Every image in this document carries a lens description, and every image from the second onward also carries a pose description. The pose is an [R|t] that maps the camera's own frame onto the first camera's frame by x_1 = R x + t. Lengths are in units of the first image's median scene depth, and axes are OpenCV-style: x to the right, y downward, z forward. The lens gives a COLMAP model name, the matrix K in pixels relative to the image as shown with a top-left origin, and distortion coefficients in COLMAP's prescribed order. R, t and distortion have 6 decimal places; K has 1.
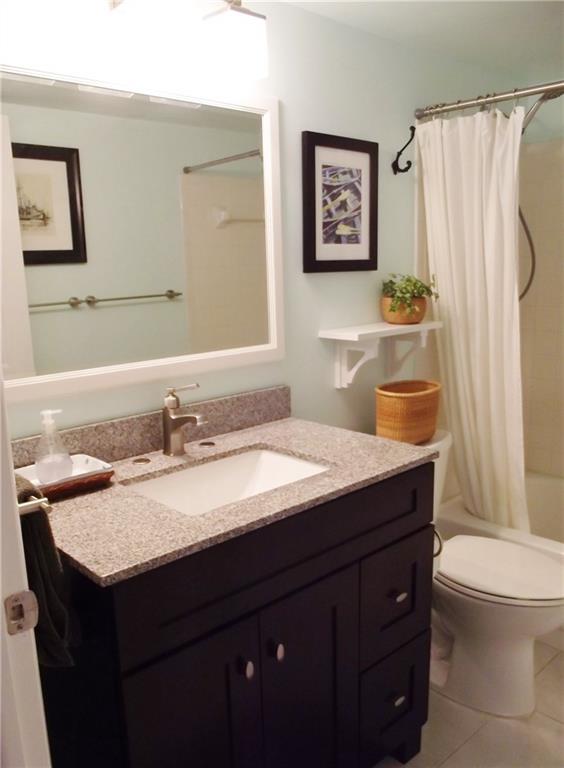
lens RADIAL K [[662.4, 0, 282.0], [0, 662.4, 384.0], [0, 0, 1]] dist [-0.045153, 0.003146]
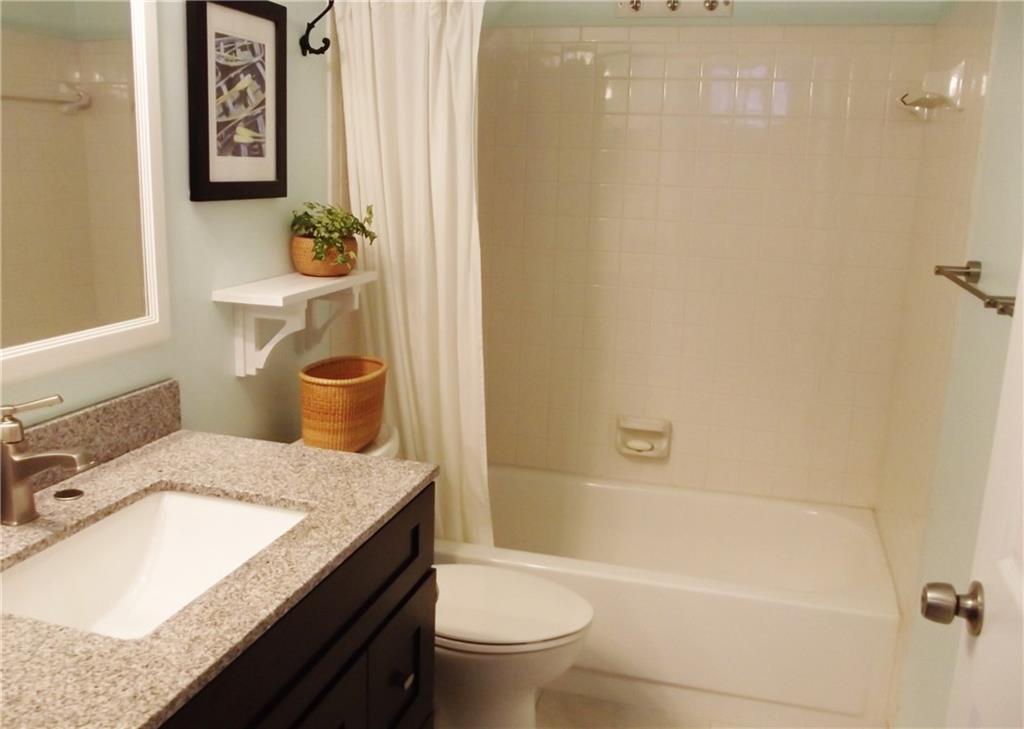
lens RADIAL K [[899.5, 0, 512.0], [0, 899.5, 364.5], [0, 0, 1]] dist [-0.065033, 0.024059]
pose [[0.865153, -0.058275, 0.498111, -0.134670], [0.041542, 0.998140, 0.044623, -0.036811], [-0.499785, -0.017913, 0.865965, 0.104415]]
